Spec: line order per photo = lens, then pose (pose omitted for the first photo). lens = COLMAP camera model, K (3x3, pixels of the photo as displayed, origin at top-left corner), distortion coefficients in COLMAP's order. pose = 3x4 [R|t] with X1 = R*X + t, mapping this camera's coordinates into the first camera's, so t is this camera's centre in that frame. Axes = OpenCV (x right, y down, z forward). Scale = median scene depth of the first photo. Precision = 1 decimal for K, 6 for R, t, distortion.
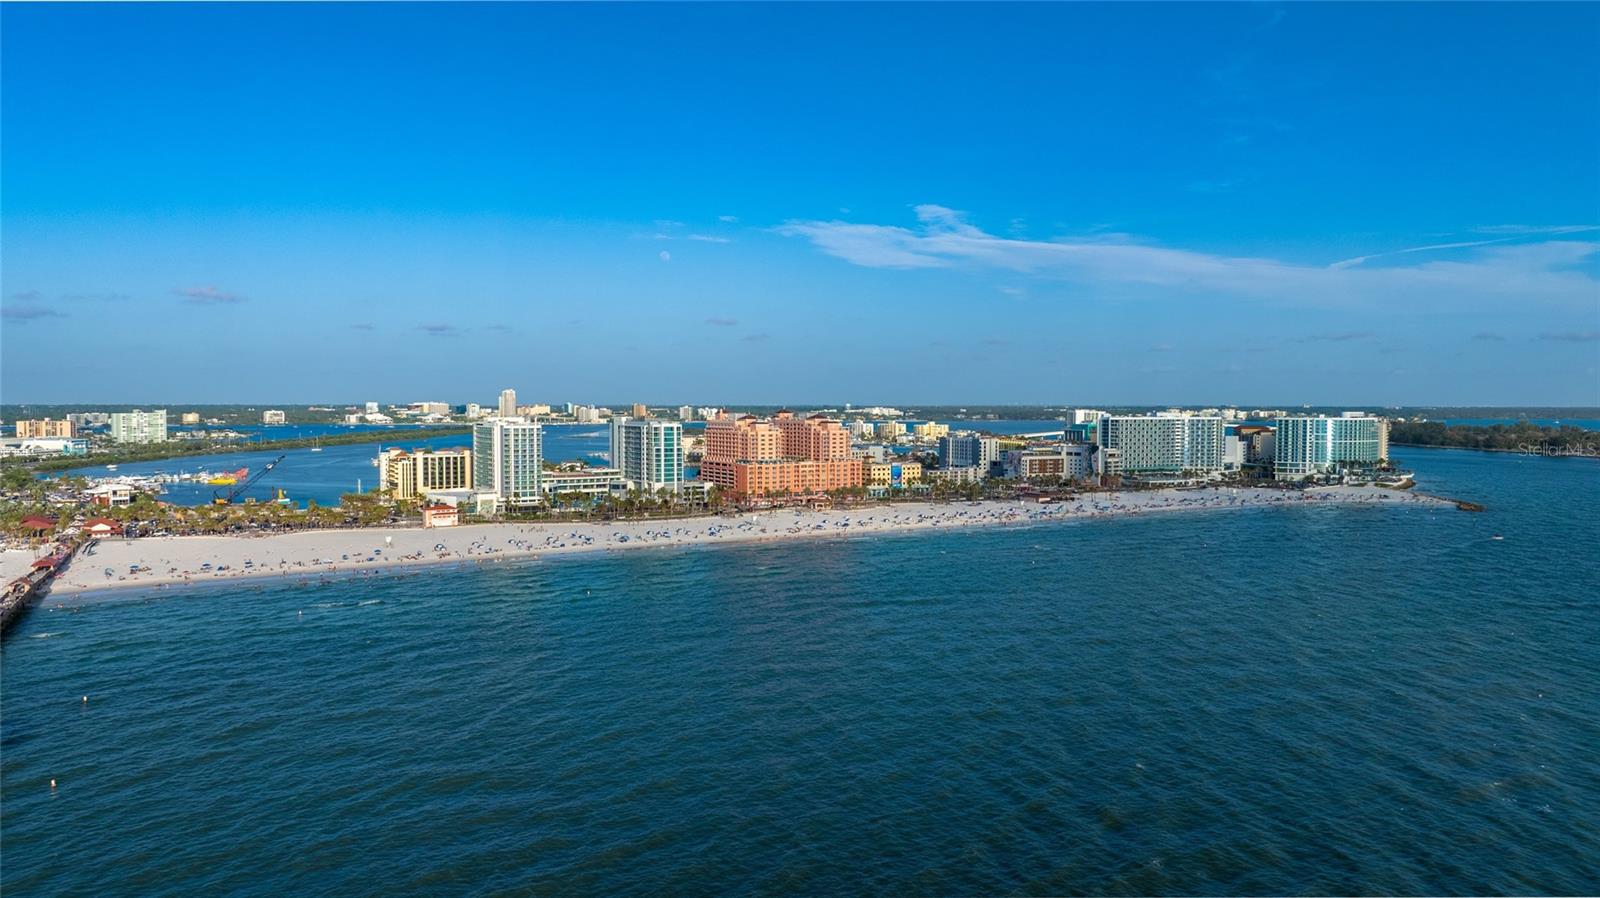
lens RADIAL K [[1128.6, 0, 786.1], [0, 1128.6, 437.4], [0, 0, 1]] dist [-0.017930, 0.015825]
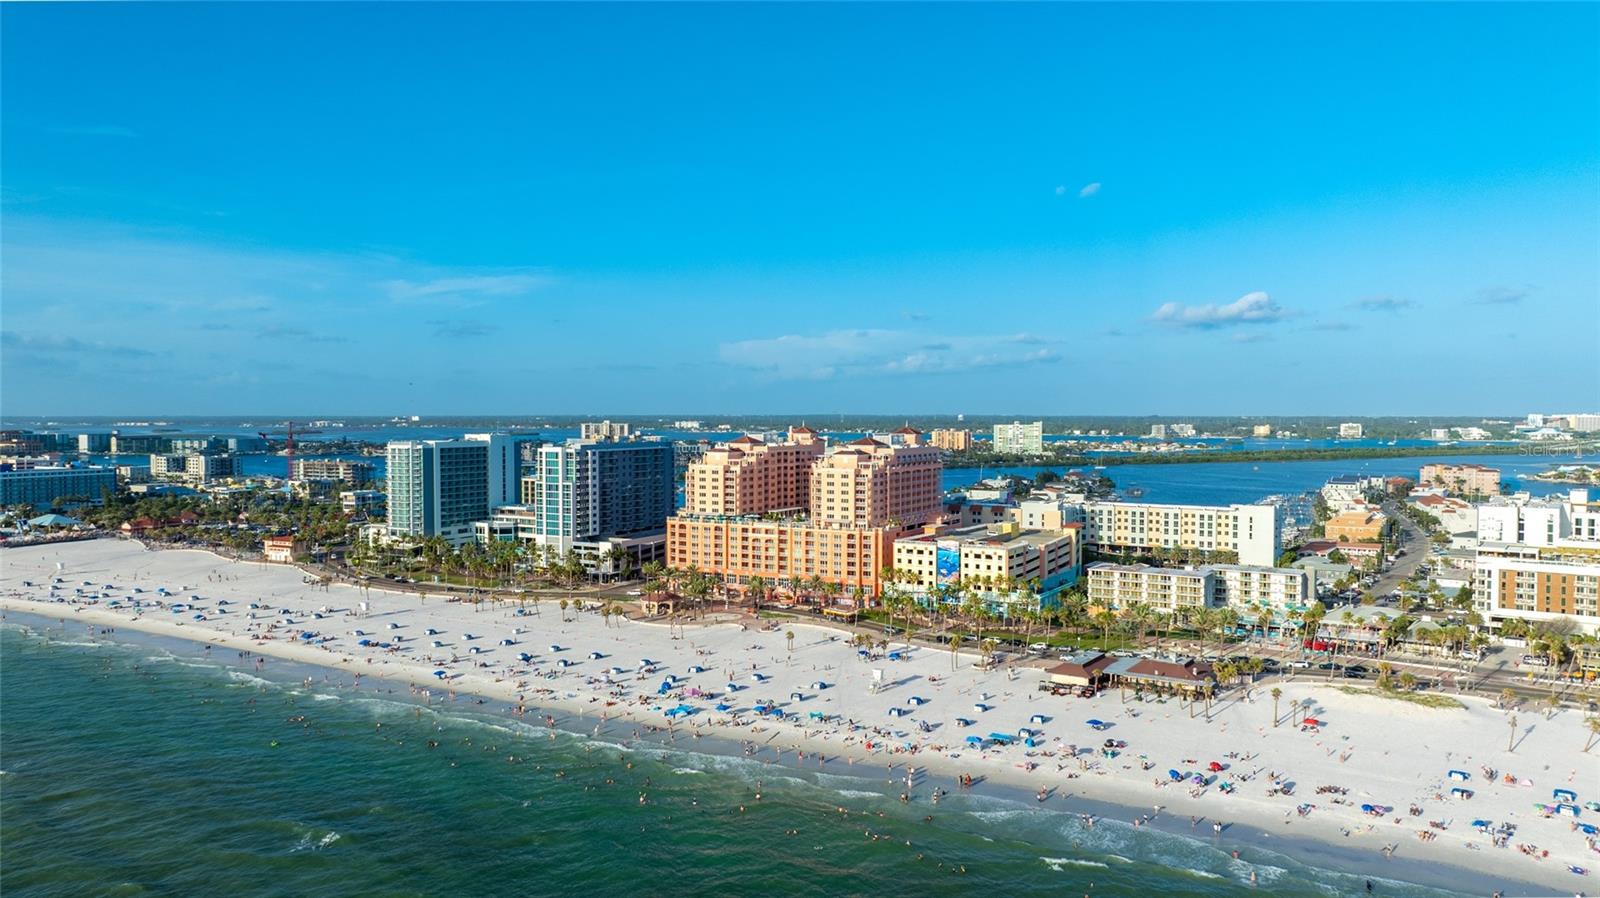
lens RADIAL K [[1128.6, 0, 792.8], [0, 1128.6, 464.2], [0, 0, 1]] dist [-0.017930, 0.015825]
pose [[0.489861, 0.037771, -0.870982, 0.429590], [-0.025615, 0.999253, 0.028927, -0.019901], [0.871424, 0.008141, 0.490463, 0.634536]]
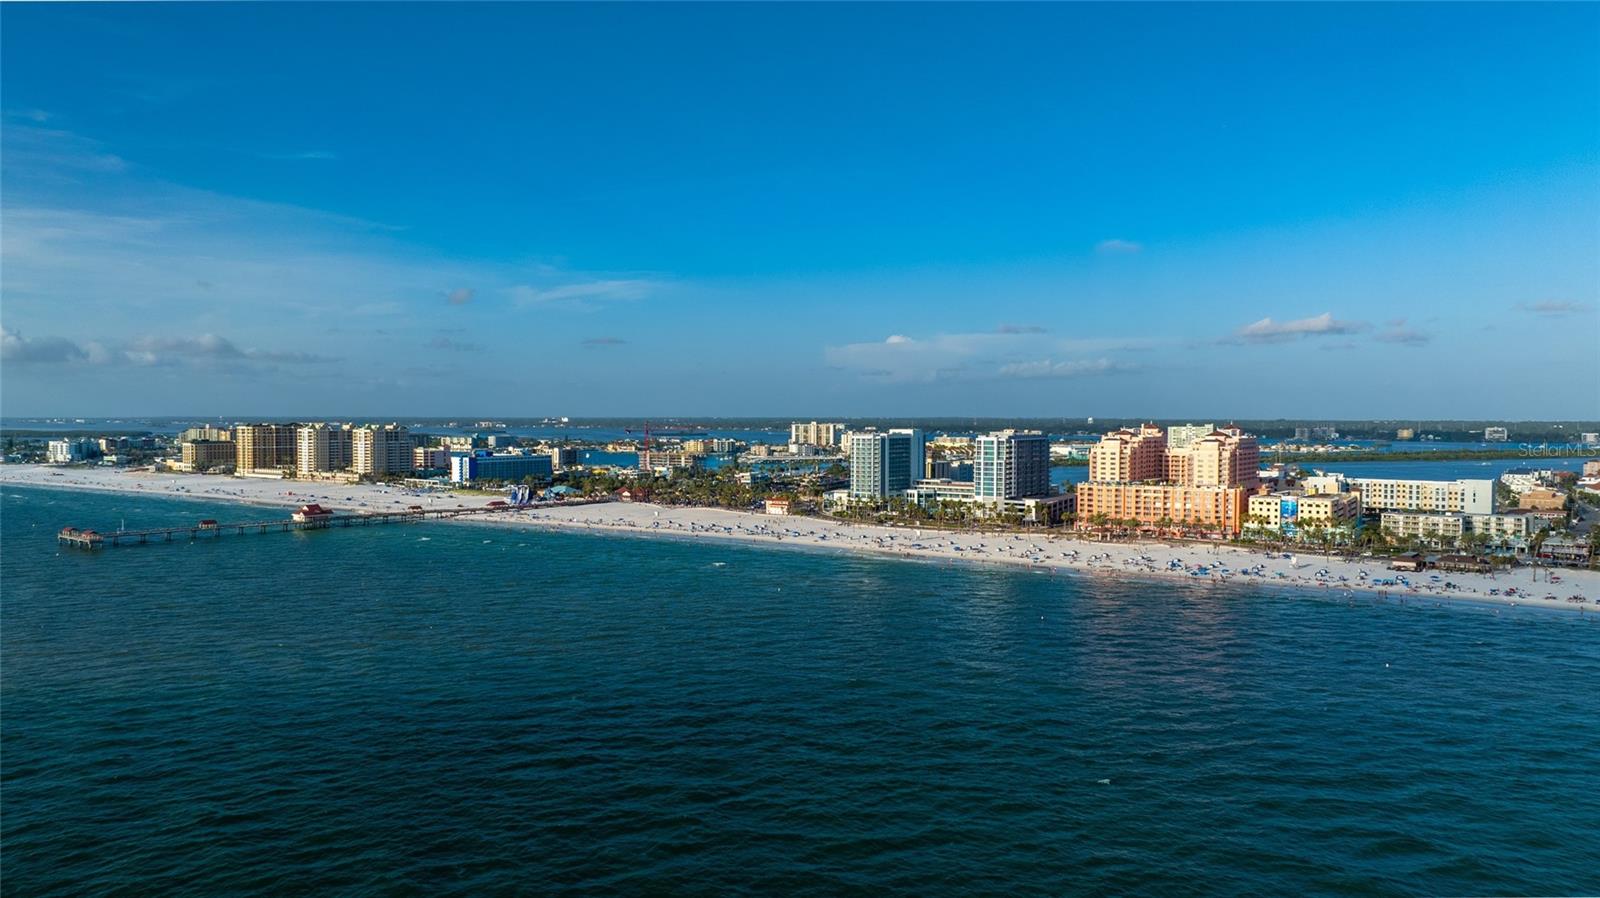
lens RADIAL K [[1128.6, 0, 798.6], [0, 1128.6, 446.2], [0, 0, 1]] dist [-0.017930, 0.015825]
pose [[0.411522, 0.024397, -0.911073, 0.581356], [-0.030135, 0.999459, 0.013152, -0.009847], [0.910902, 0.022043, 0.412034, 0.348181]]
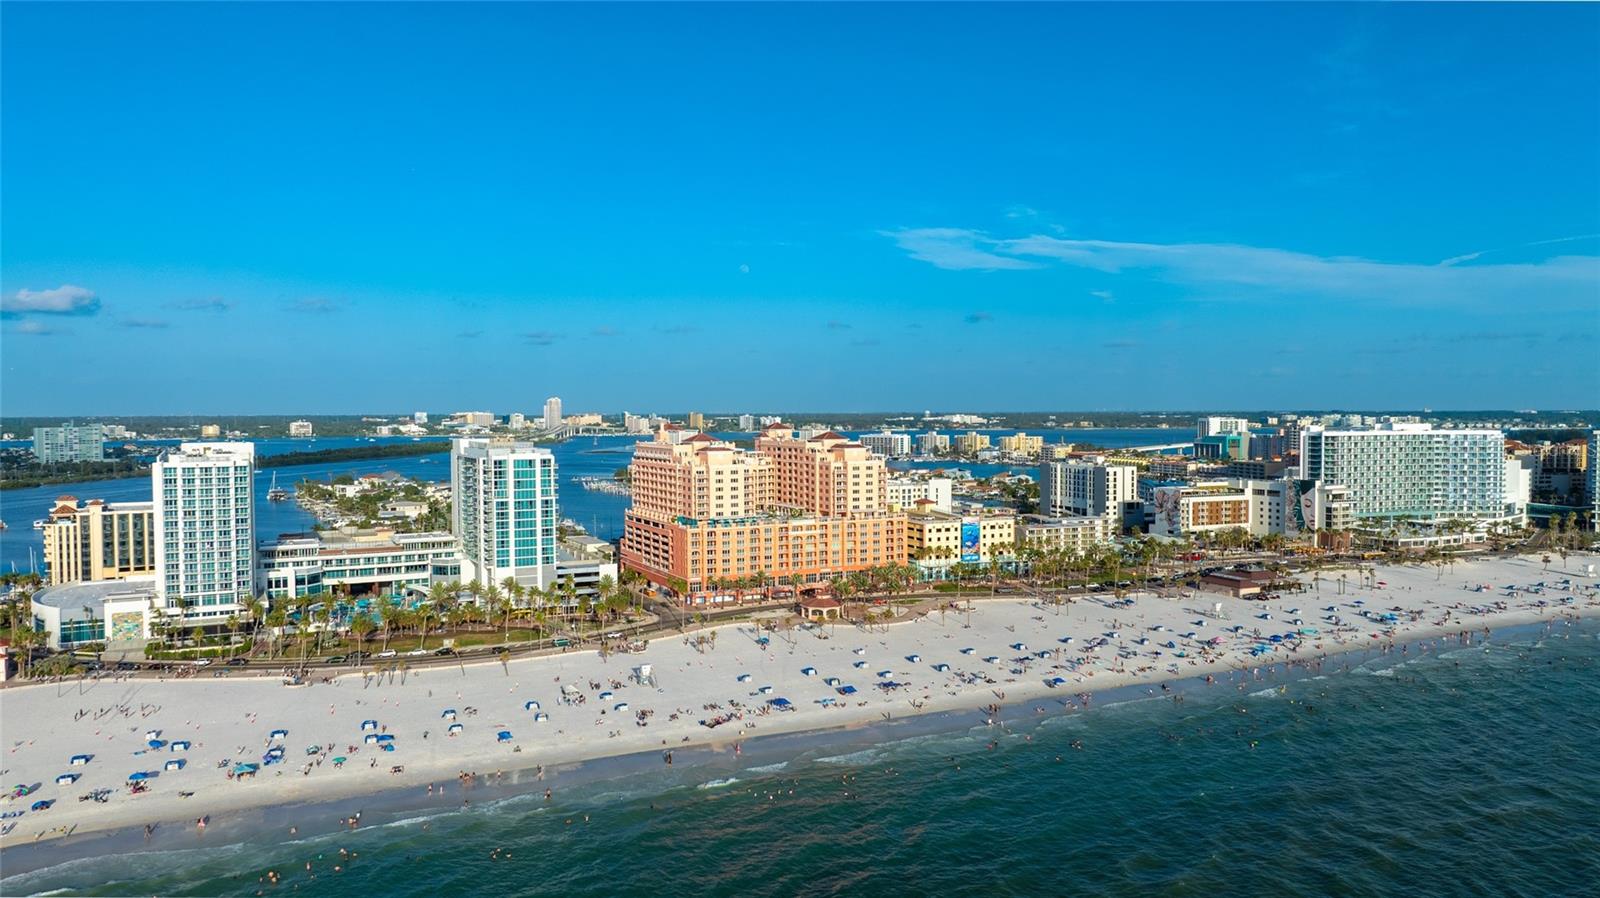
lens RADIAL K [[1128.6, 0, 795.0], [0, 1128.6, 451.2], [0, 0, 1]] dist [-0.017930, 0.015825]
pose [[0.997829, -0.003403, -0.065768, 0.042974], [0.003770, 0.999978, 0.005459, -0.012398], [0.065748, -0.005695, 0.997820, 0.390577]]
